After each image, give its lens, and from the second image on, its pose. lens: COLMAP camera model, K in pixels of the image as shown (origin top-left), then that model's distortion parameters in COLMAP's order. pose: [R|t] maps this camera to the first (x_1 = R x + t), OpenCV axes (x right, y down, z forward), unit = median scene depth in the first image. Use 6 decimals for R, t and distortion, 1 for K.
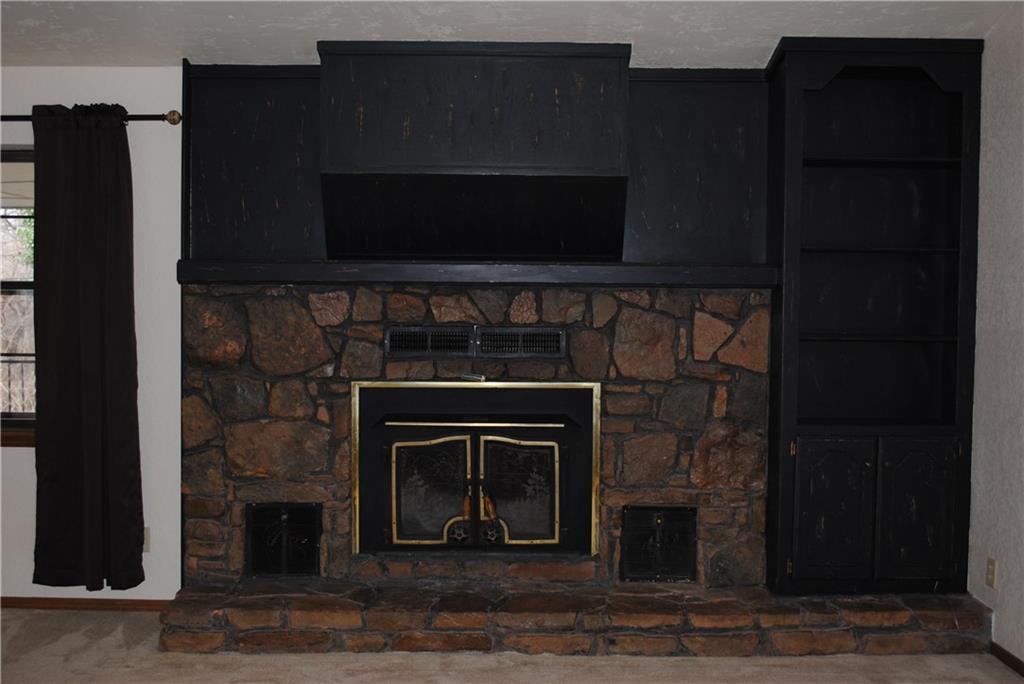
lens RADIAL K [[1170.3, 0, 512.0], [0, 1170.3, 342.0], [0, 0, 1]] dist [-0.040403, -0.014676]
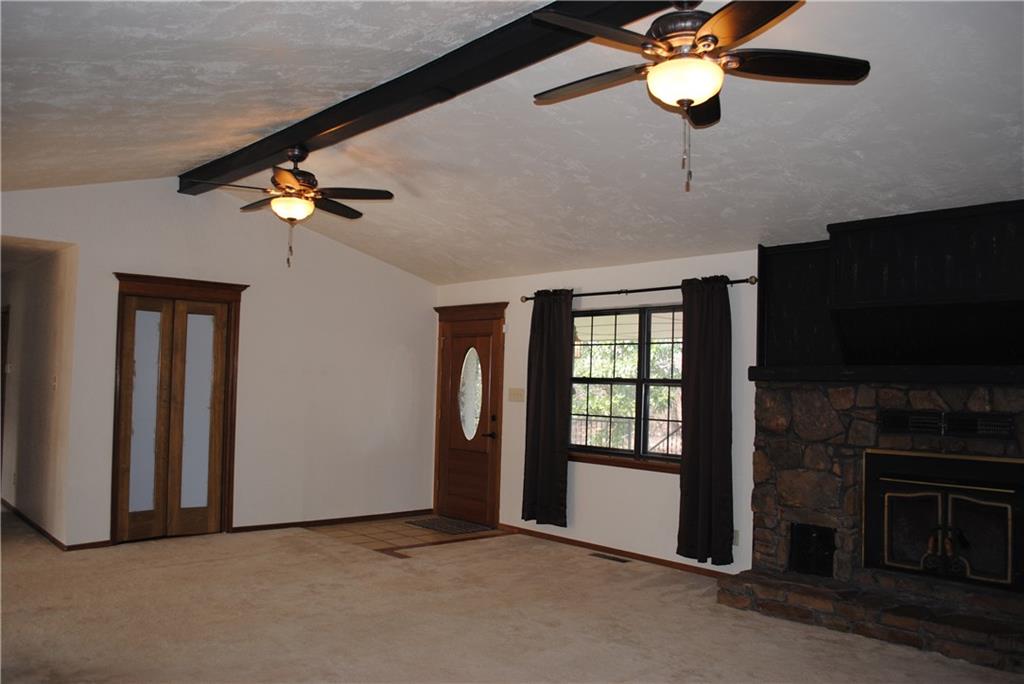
lens RADIAL K [[813.8, 0, 512.0], [0, 813.8, 342.0], [0, 0, 1]] dist [-0.085454, 0.011197]
pose [[0.658743, -0.029921, -0.751773, 0.340522], [-0.049689, 0.995297, -0.083153, 0.006537], [0.750725, 0.092132, 0.654158, 0.002866]]
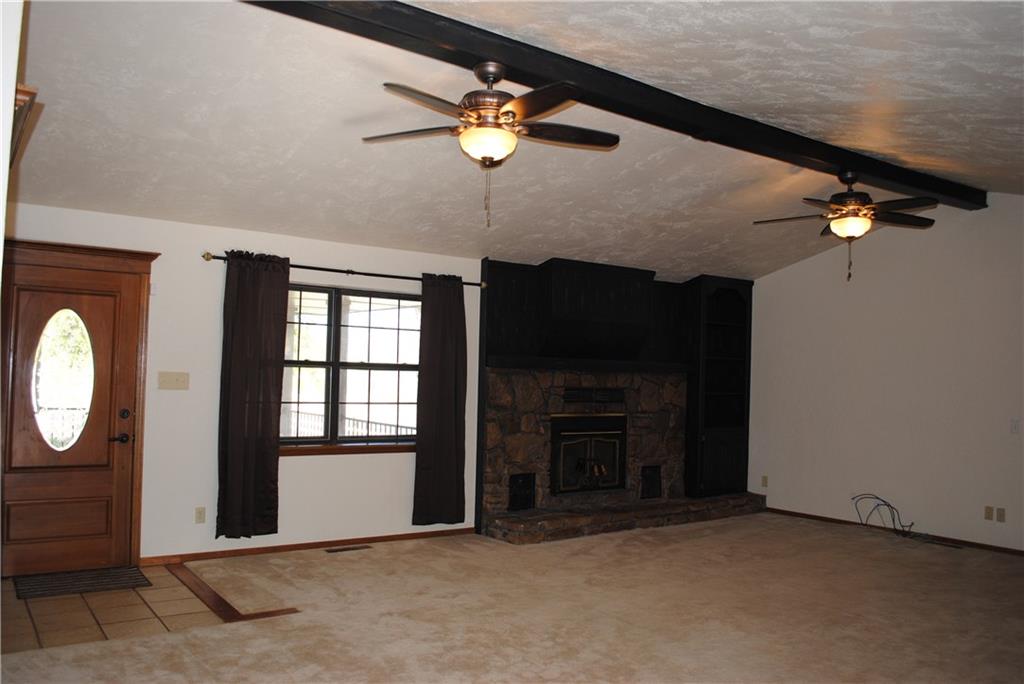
lens RADIAL K [[796.2, 0, 512.0], [0, 796.2, 342.0], [0, 0, 1]] dist [-0.108174, 0.002846]
pose [[0.821833, 0.035216, 0.568639, -1.028805], [0.003553, 0.997752, -0.066926, -0.001225], [-0.569718, 0.057022, 0.819860, -0.156291]]
